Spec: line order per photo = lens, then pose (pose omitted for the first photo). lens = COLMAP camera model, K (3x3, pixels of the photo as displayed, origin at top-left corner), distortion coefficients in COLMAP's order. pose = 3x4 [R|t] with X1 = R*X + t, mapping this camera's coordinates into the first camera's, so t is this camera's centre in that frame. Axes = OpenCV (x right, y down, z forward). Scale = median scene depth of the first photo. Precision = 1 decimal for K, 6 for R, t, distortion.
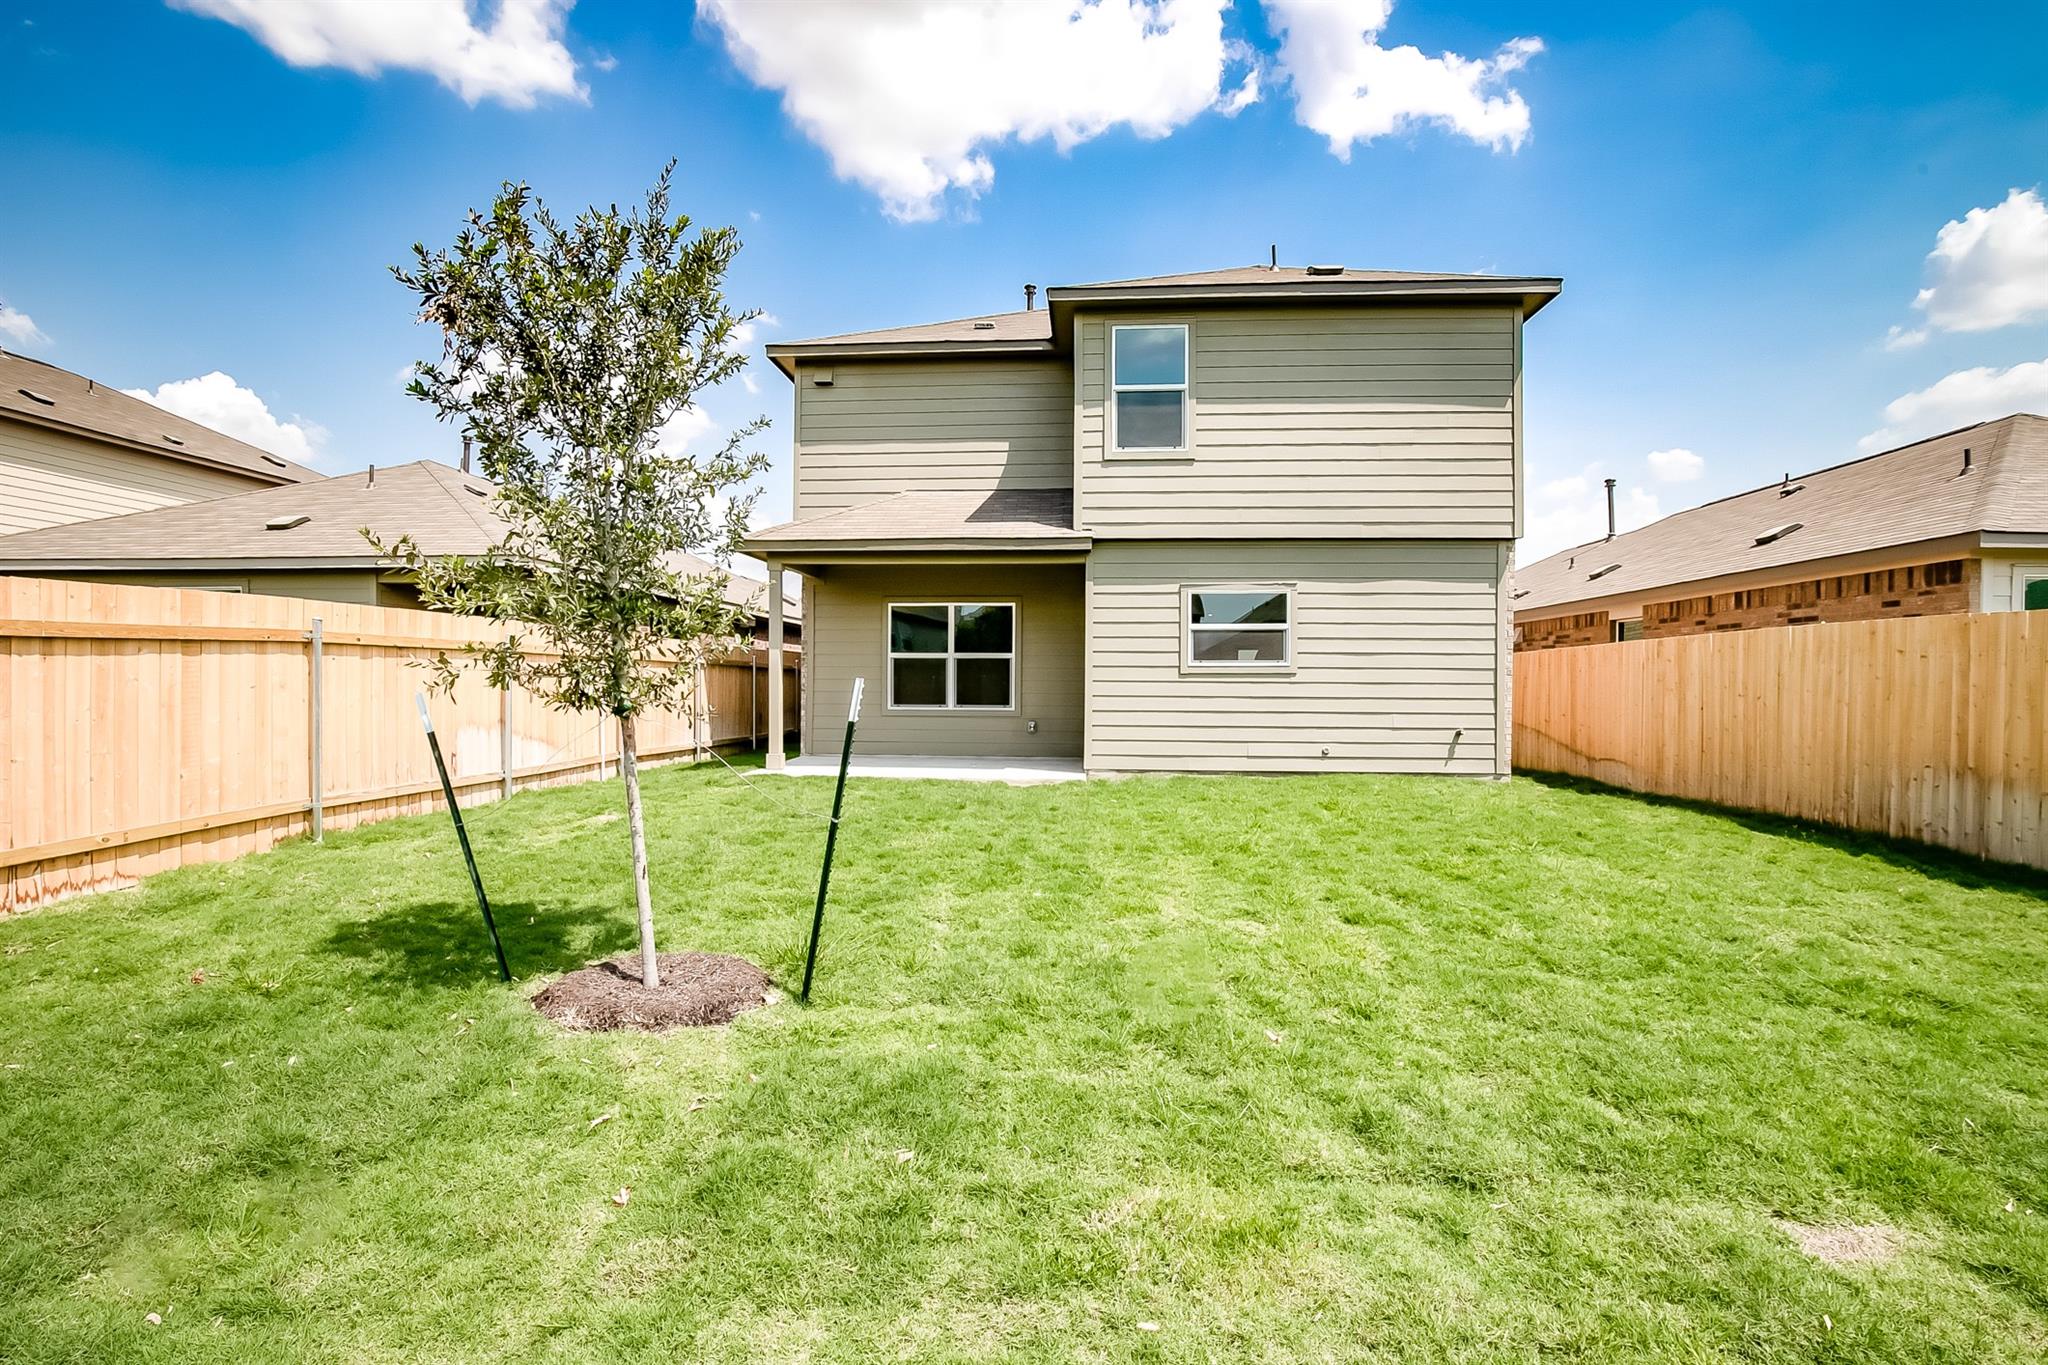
lens RADIAL K [[982.1, 0, 1031.7], [0, 982.1, 676.6], [0, 0, 1]] dist [-0.018419, 0.001520]
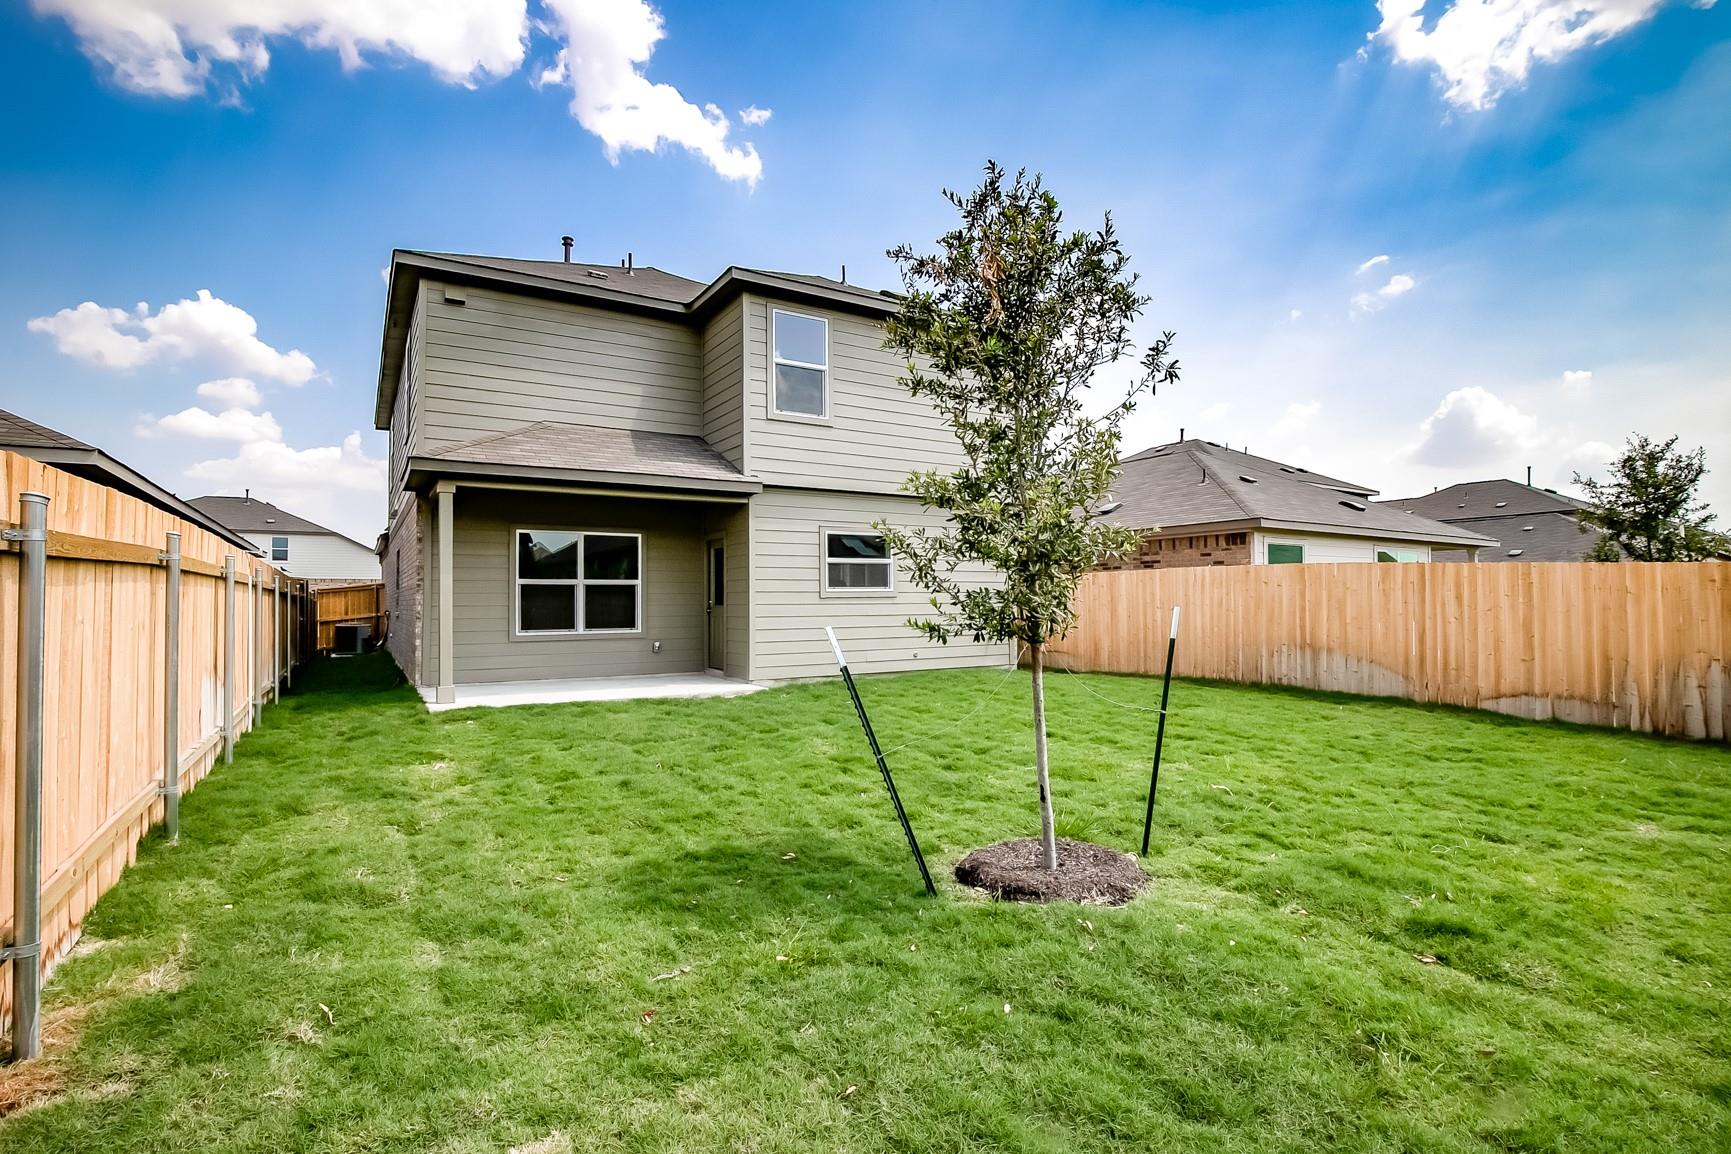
lens RADIAL K [[830.1, 0, 920.8], [0, 830.1, 578.6], [0, 0, 1]] dist [-0.018419, 0.001520]
pose [[0.797530, 0.004475, 0.603263, -0.381869], [0.007861, 0.999811, -0.017808, -0.007414], [-0.603228, 0.018945, 0.797344, 0.087758]]
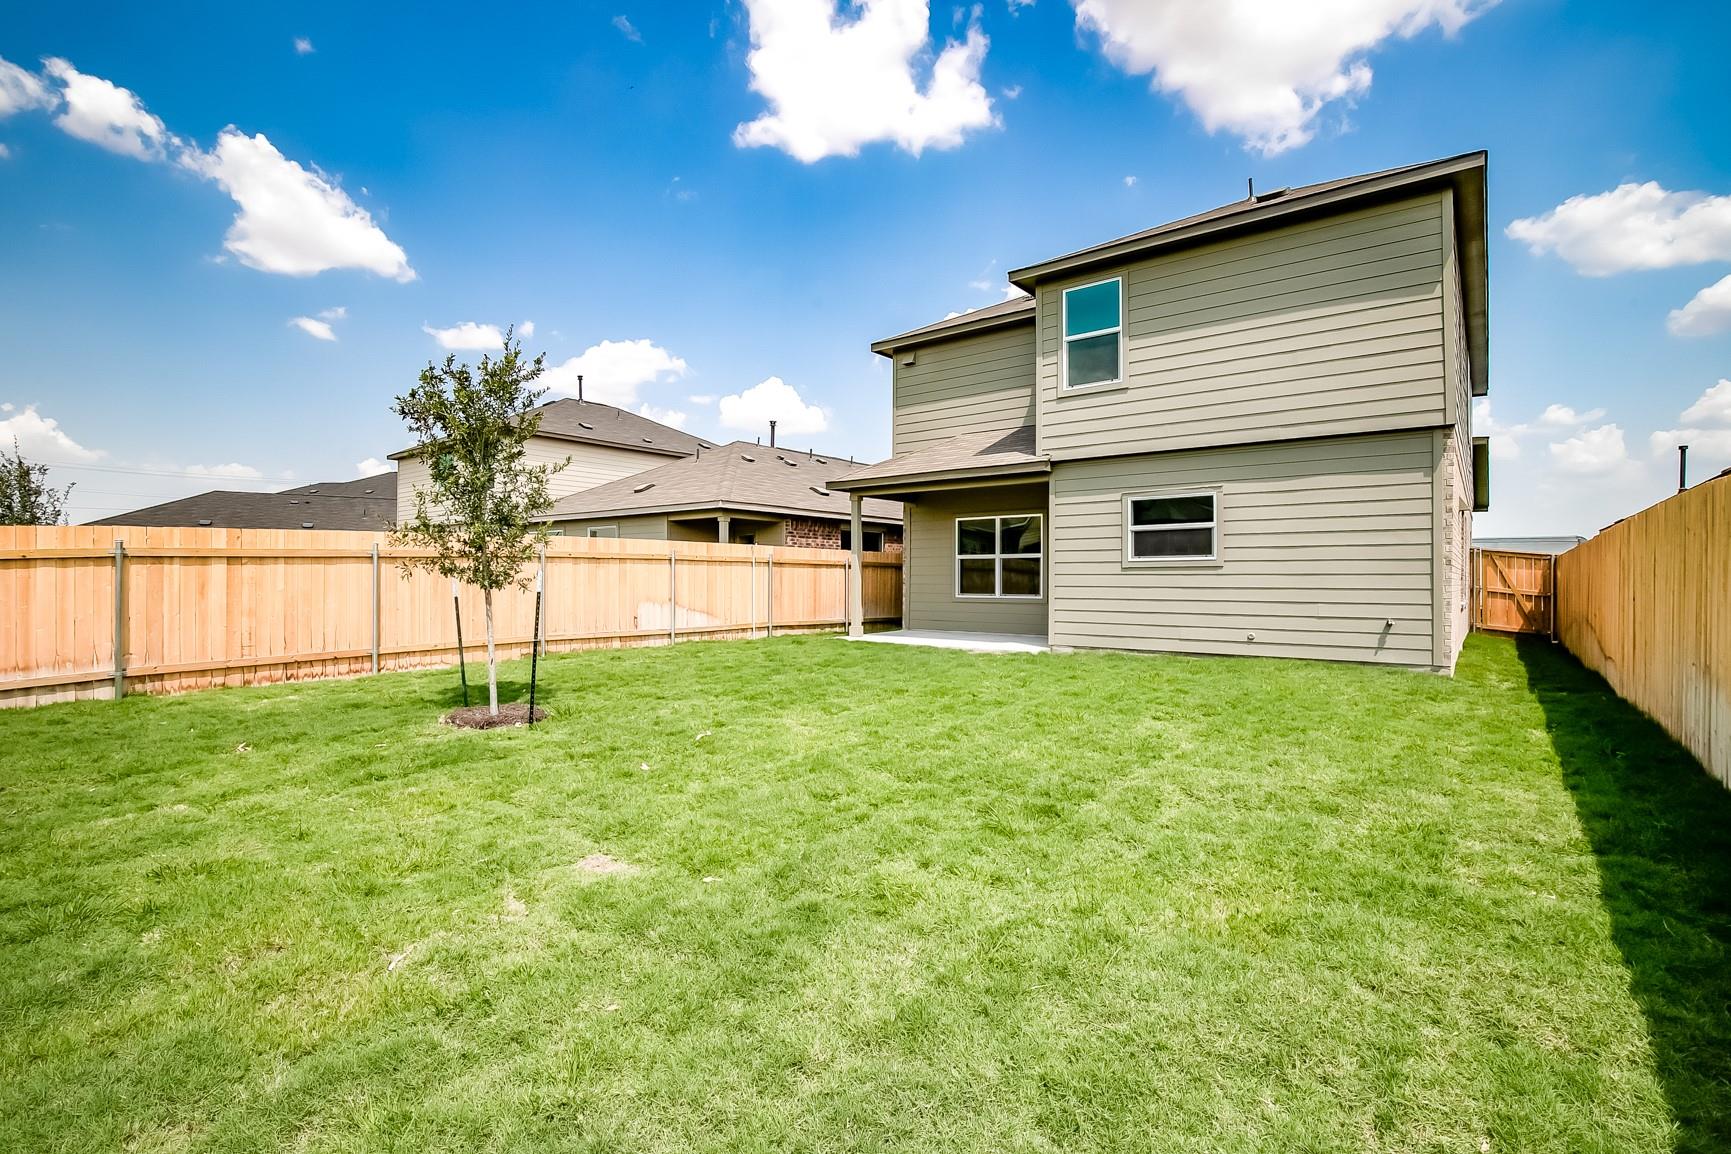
lens RADIAL K [[830.1, 0, 869.8], [0, 830.1, 582.8], [0, 0, 1]] dist [-0.018419, 0.001520]
pose [[0.823055, -0.002149, -0.567958, 0.475295], [0.006214, 0.999967, 0.005222, 0.008178], [0.567928, -0.007827, 0.823041, -0.009020]]
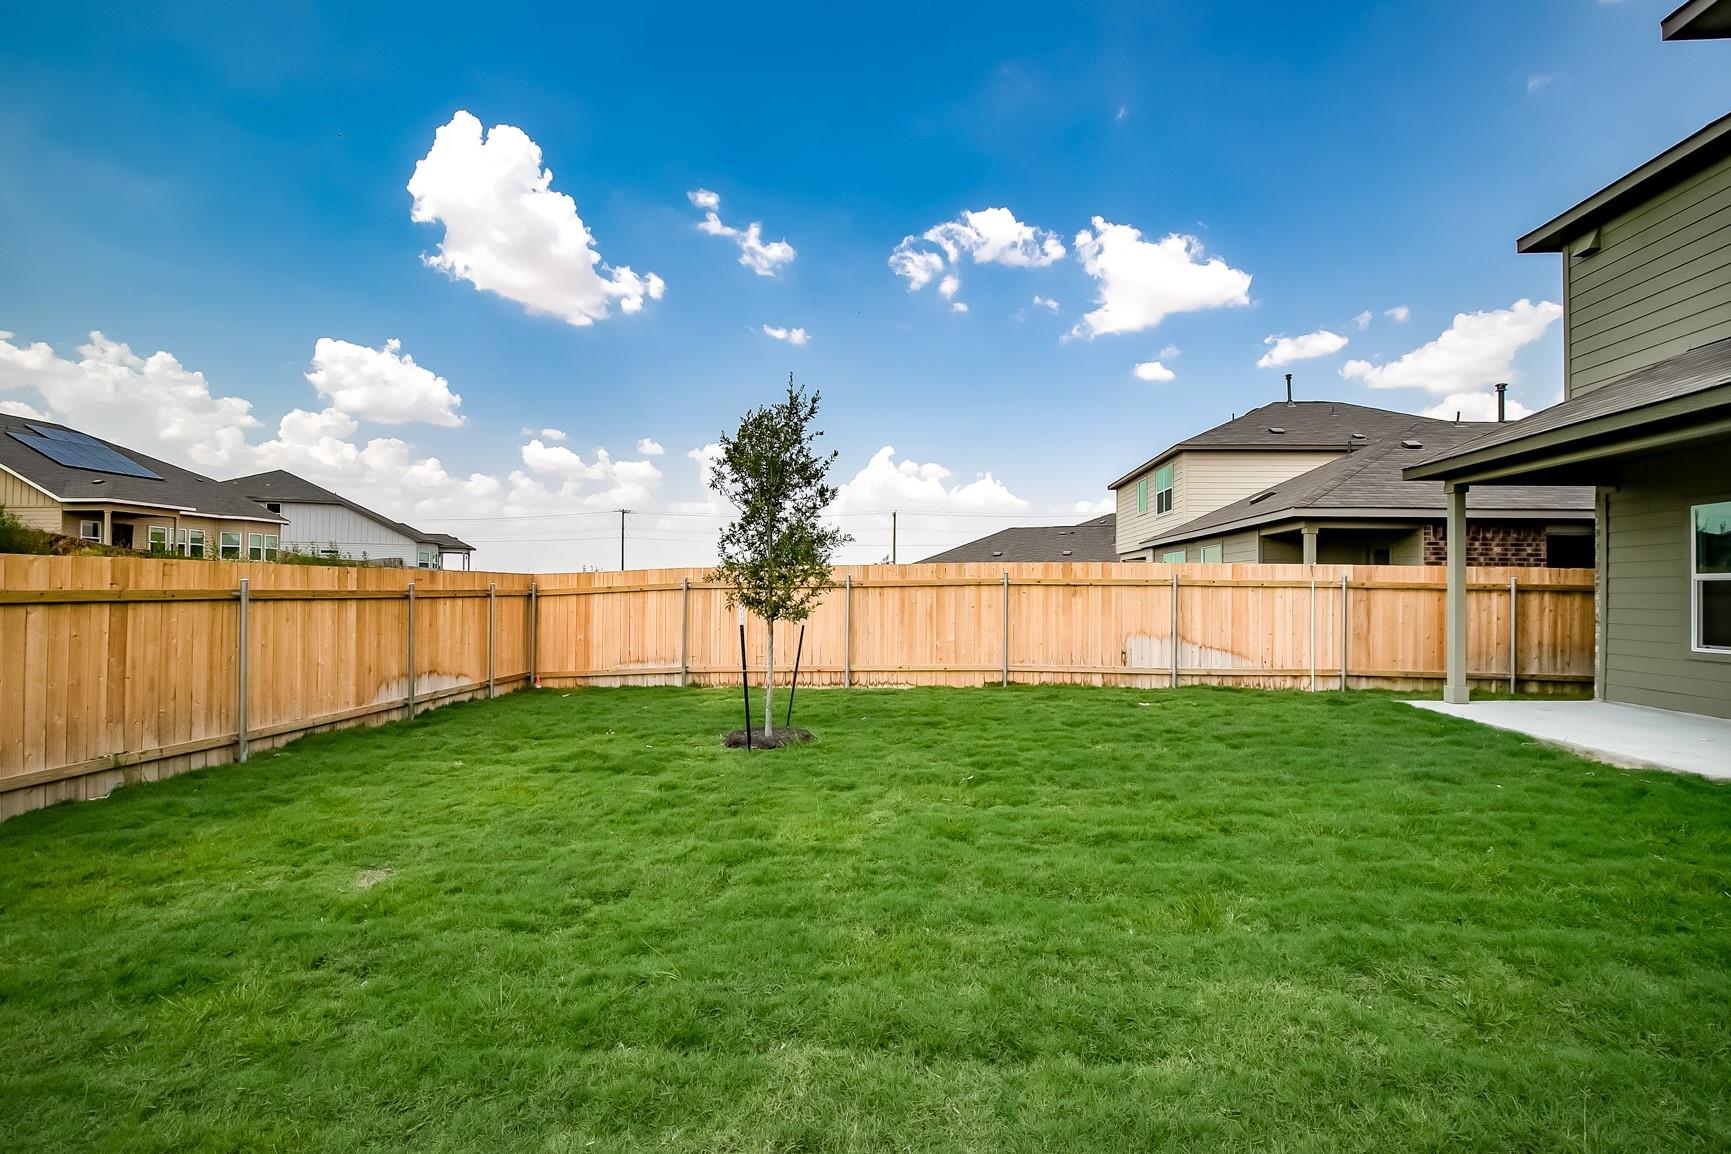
lens RADIAL K [[830.1, 0, 858.6], [0, 830.1, 578.8], [0, 0, 1]] dist [-0.018419, 0.001520]
pose [[-0.020968, -0.019845, -0.999583, 0.560349], [-0.003439, 0.999798, -0.019777, -0.007235], [0.999774, 0.003023, -0.021032, 0.455636]]
